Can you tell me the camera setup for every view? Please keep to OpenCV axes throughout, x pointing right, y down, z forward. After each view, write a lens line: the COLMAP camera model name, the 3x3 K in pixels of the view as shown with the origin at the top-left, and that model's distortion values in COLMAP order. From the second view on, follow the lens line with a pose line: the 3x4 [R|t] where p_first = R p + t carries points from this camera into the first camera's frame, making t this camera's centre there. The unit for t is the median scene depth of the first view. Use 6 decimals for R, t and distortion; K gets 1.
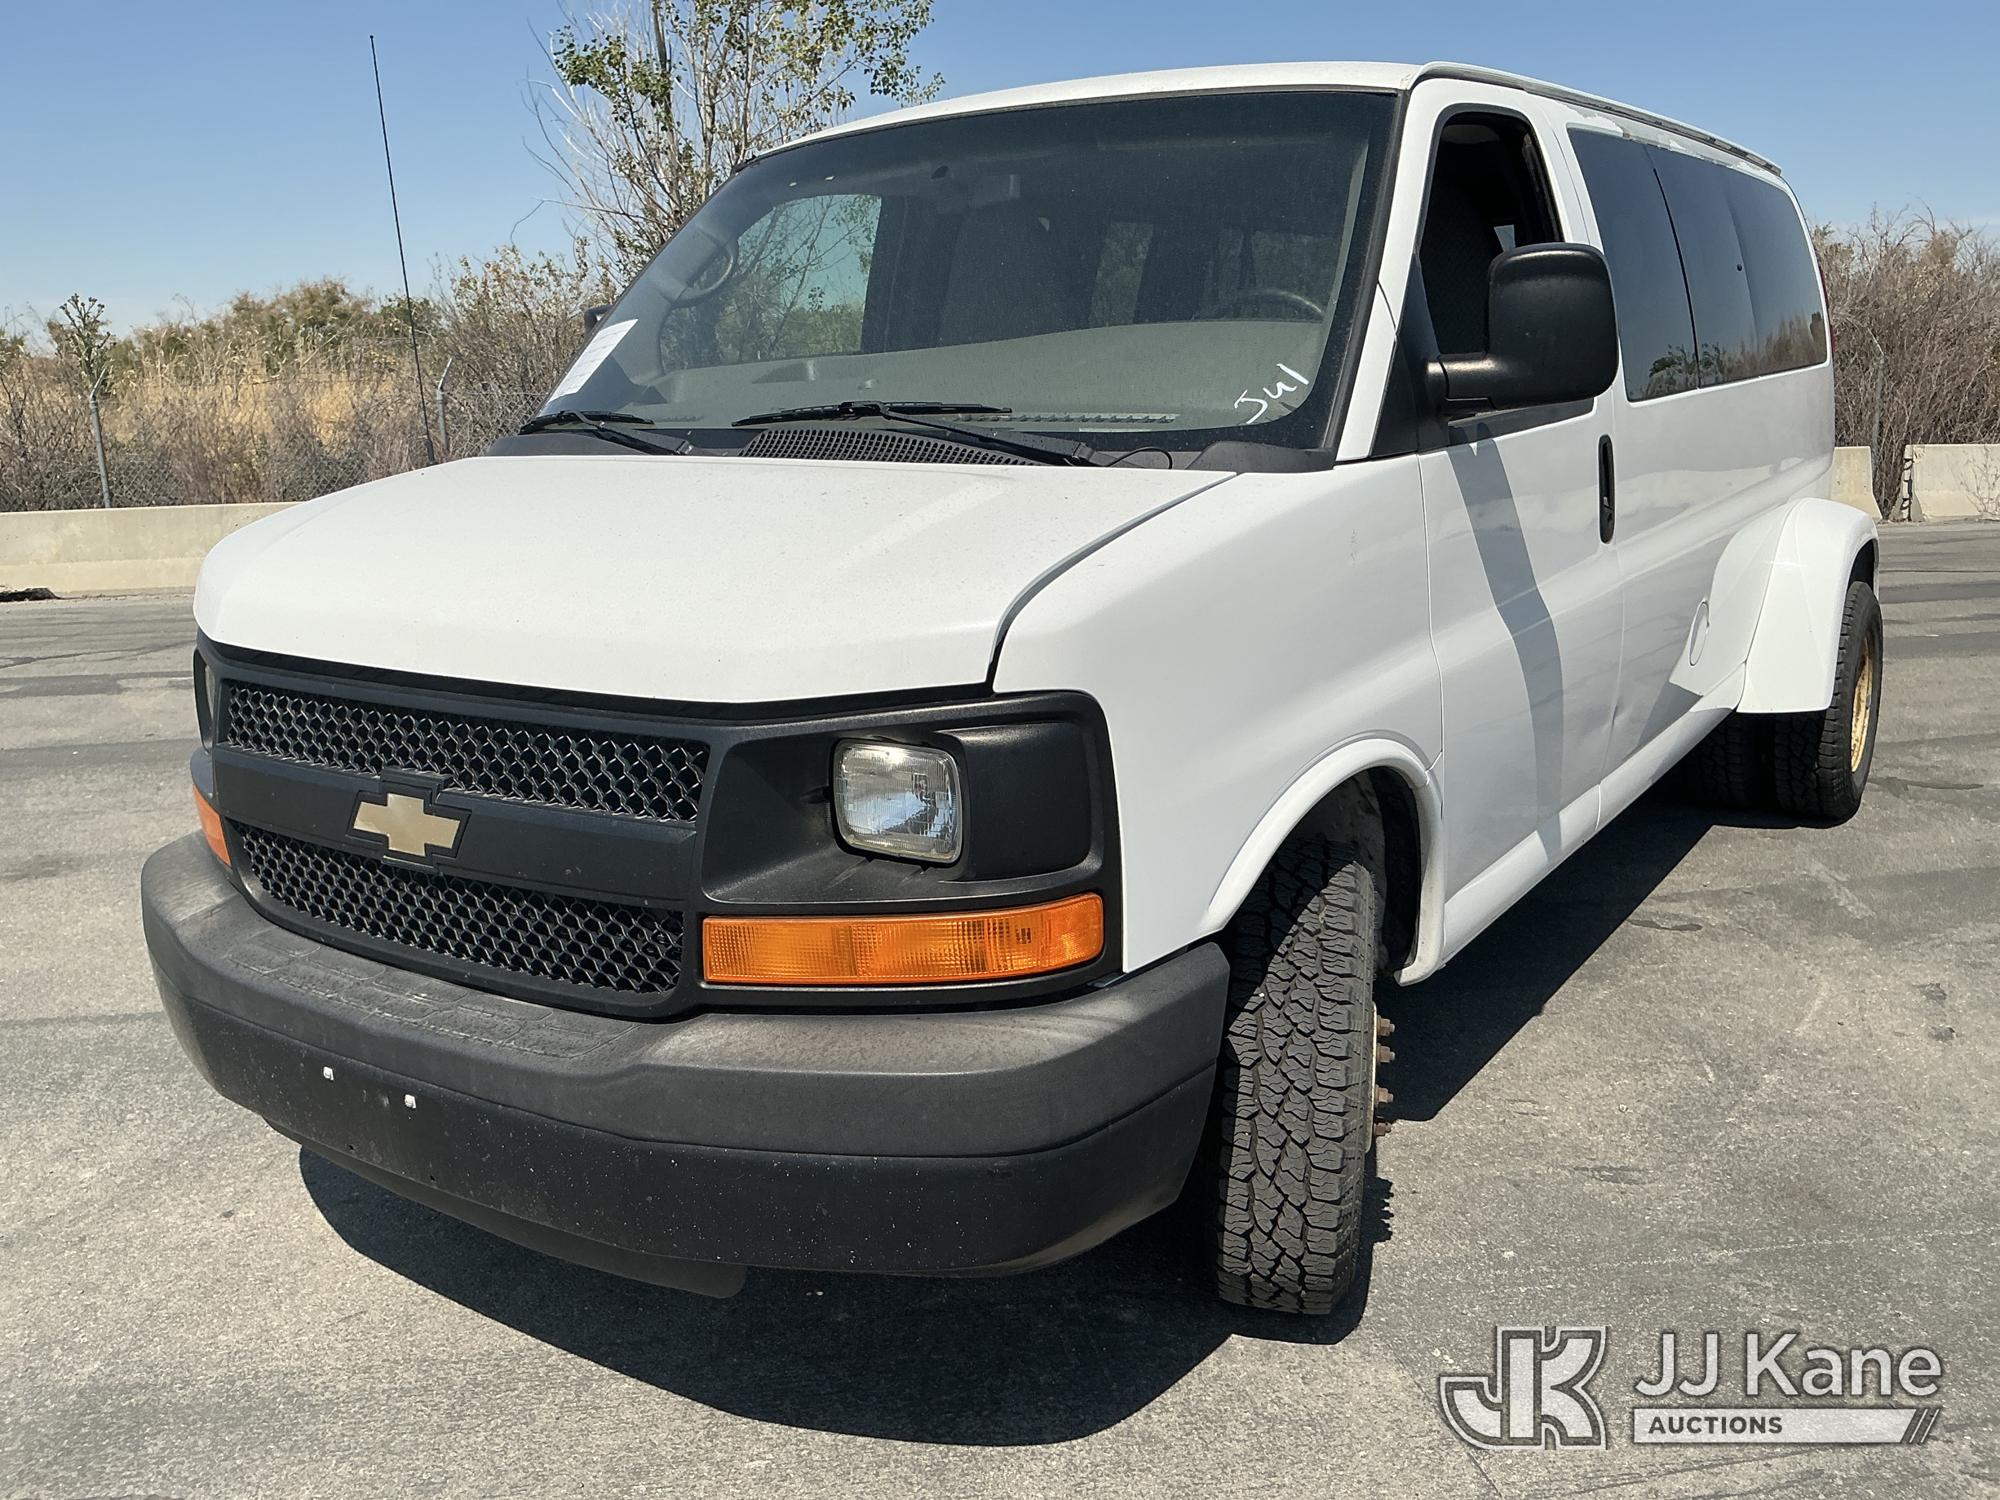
lens RADIAL K [[1671.6, 0, 996.5], [0, 1671.6, 761.9], [0, 0, 1]] dist [0.047894, -0.067215]
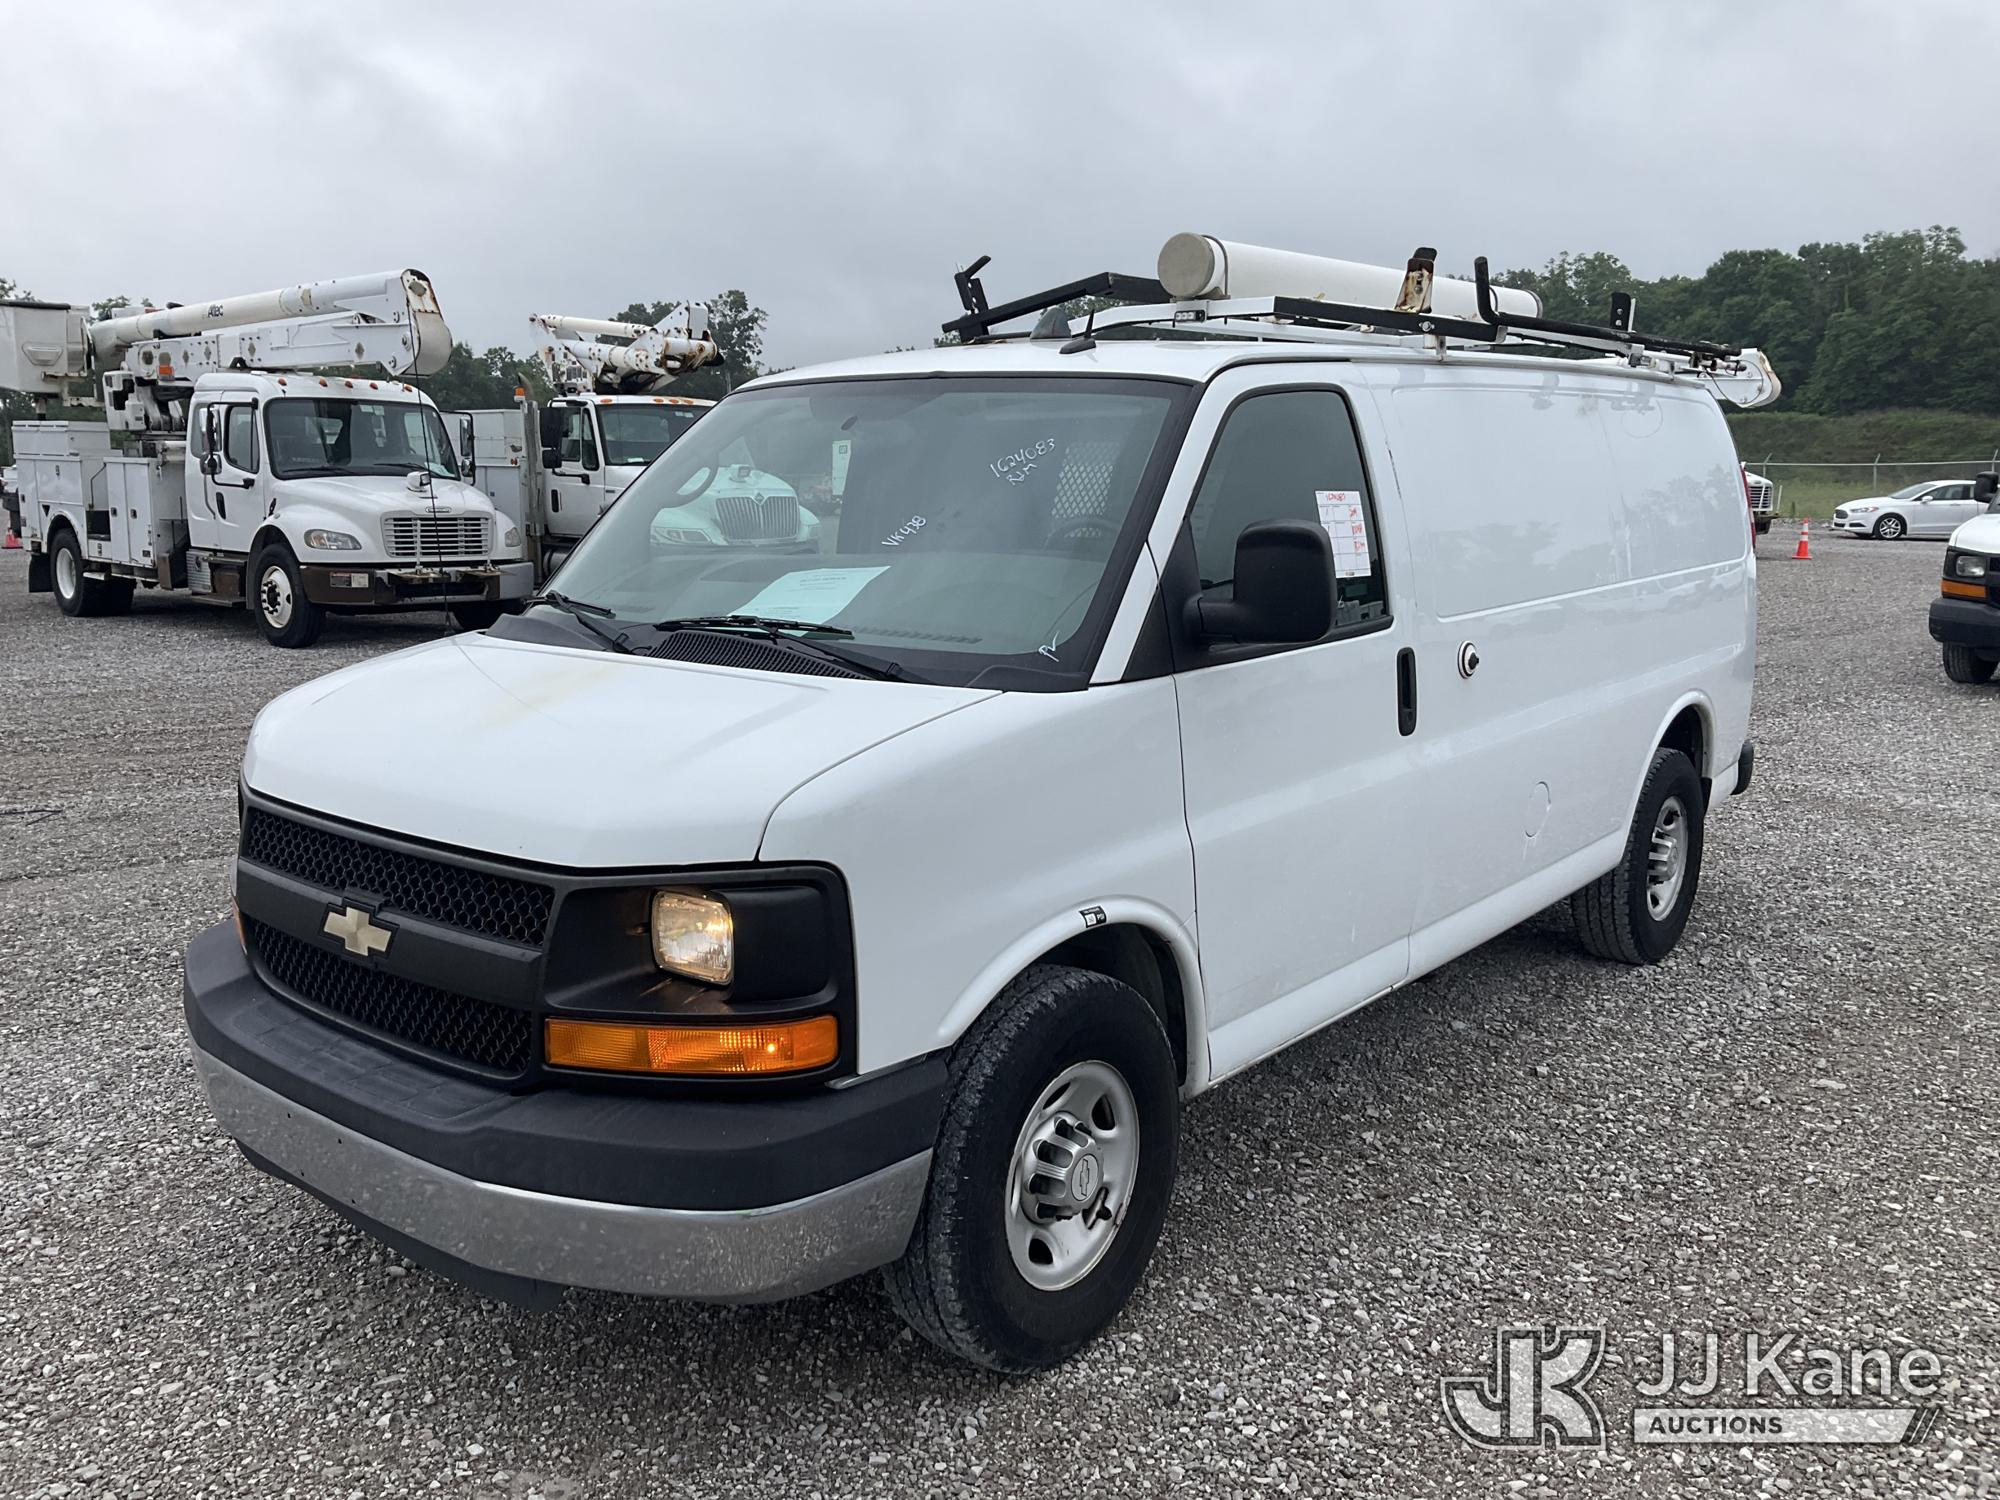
lens RADIAL K [[1671.6, 0, 983.3], [0, 1671.6, 752.3], [0, 0, 1]] dist [0.047894, -0.067215]
pose [[0.994532, 0.047162, -0.093178, 0.273231], [-0.052159, 0.997287, -0.051939, -0.063580], [0.090476, 0.056515, 0.994294, -0.311872]]
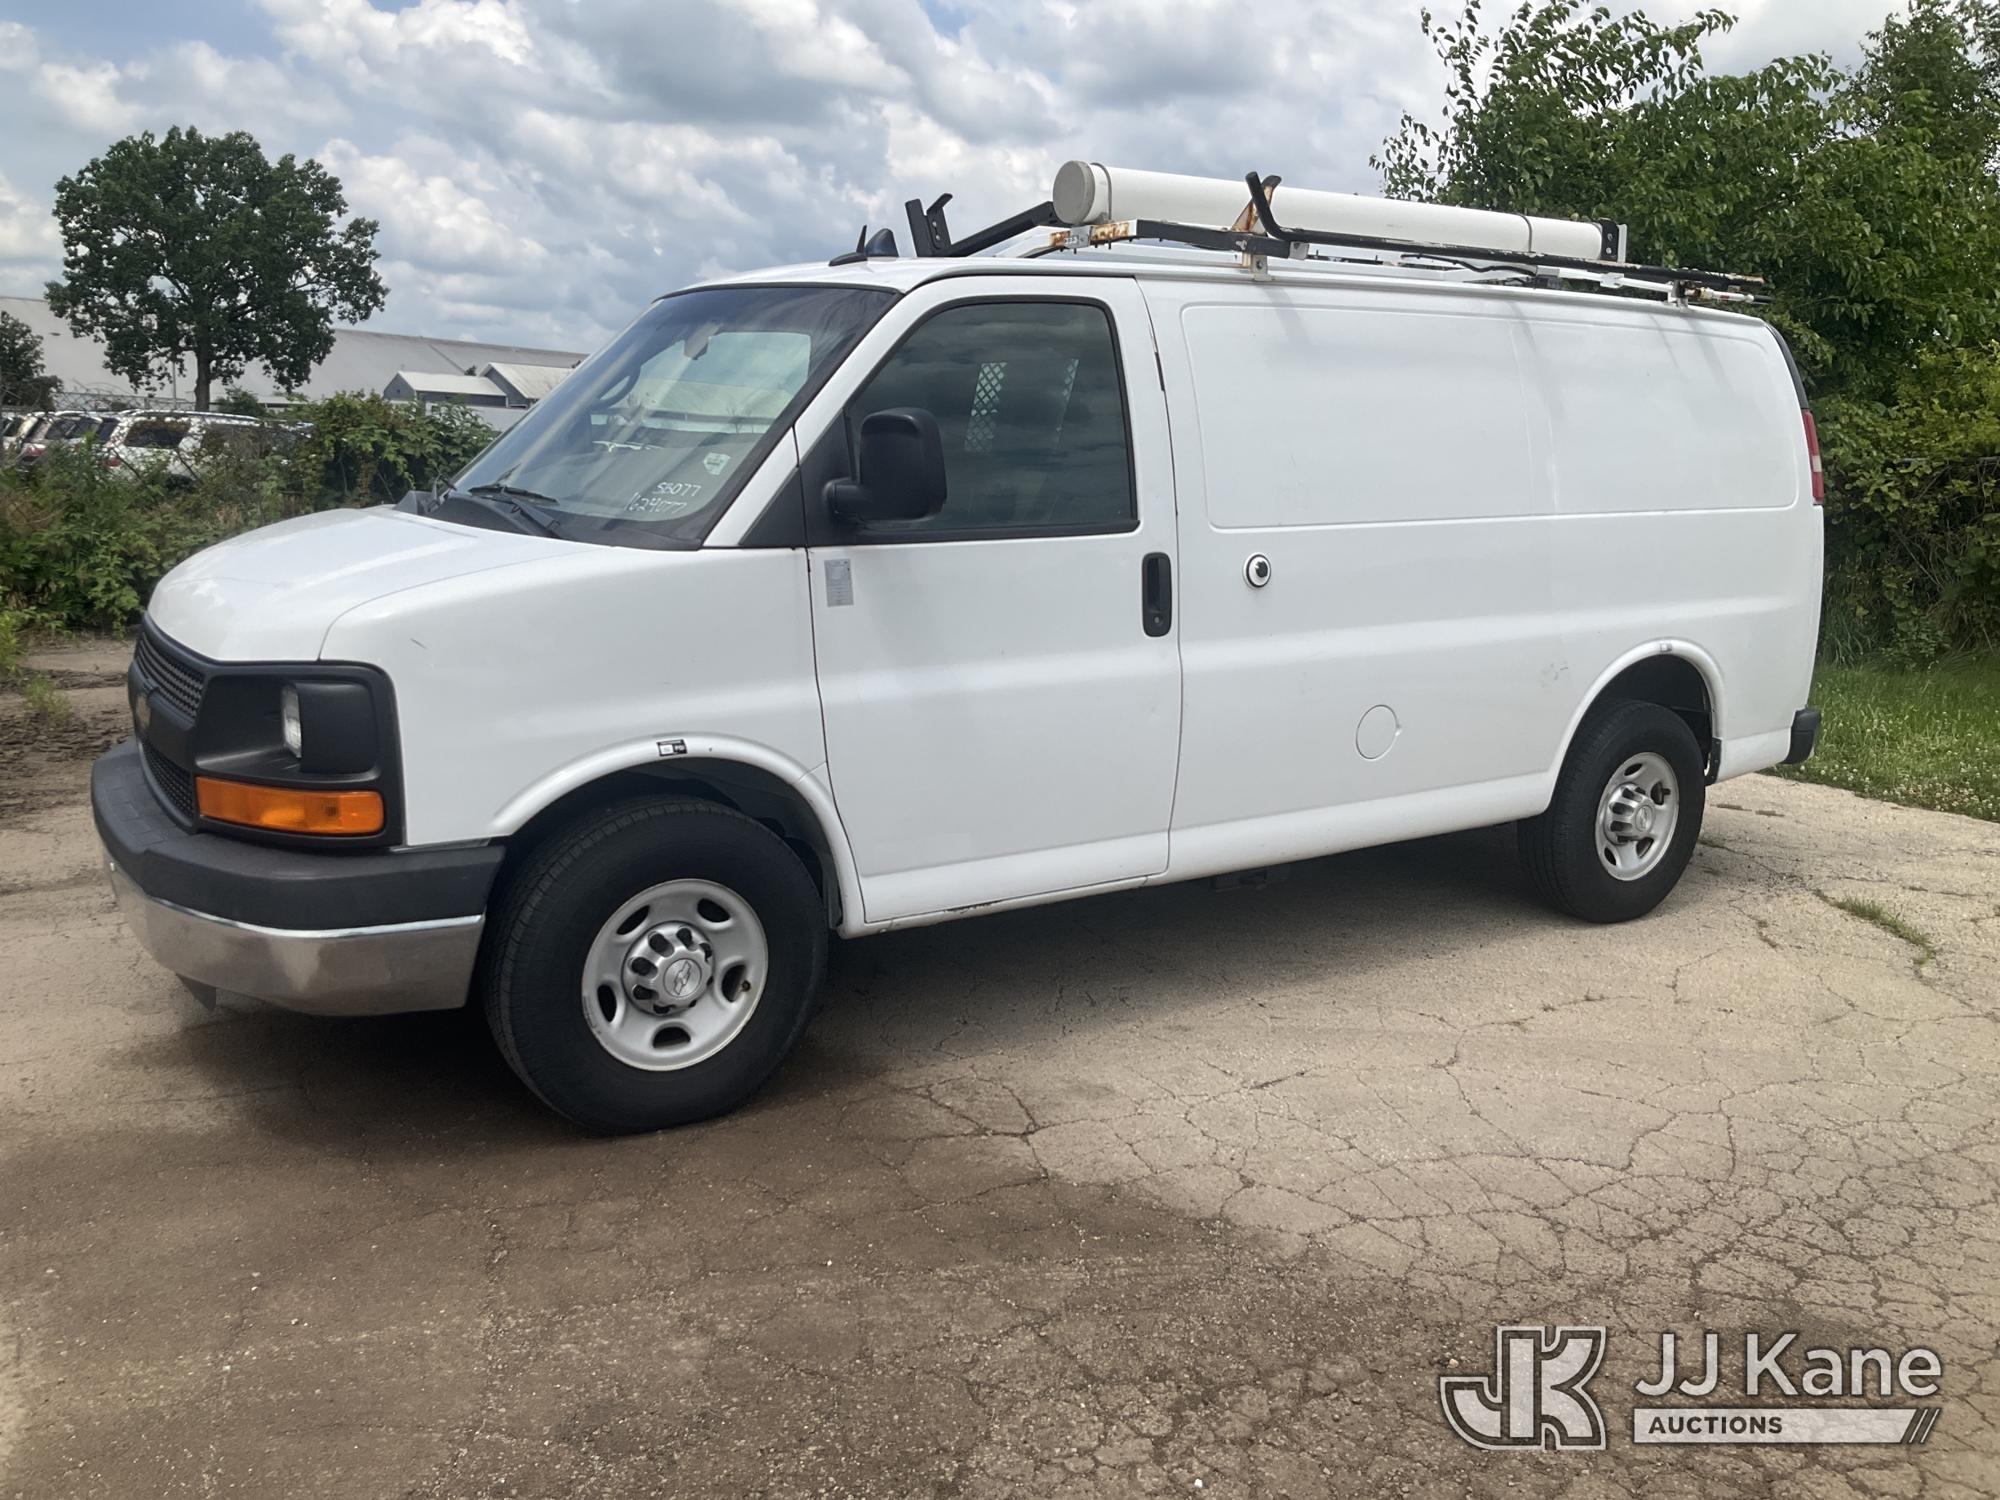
lens RADIAL K [[1563.9, 0, 997.3], [0, 1563.9, 749.2], [0, 0, 1]] dist [0.000091, 0.003730]
pose [[0.906103, 0.130913, -0.402292, 1.129992], [-0.142707, 0.989765, 0.000661, -0.047407], [0.398261, 0.056811, 0.915511, -0.144704]]
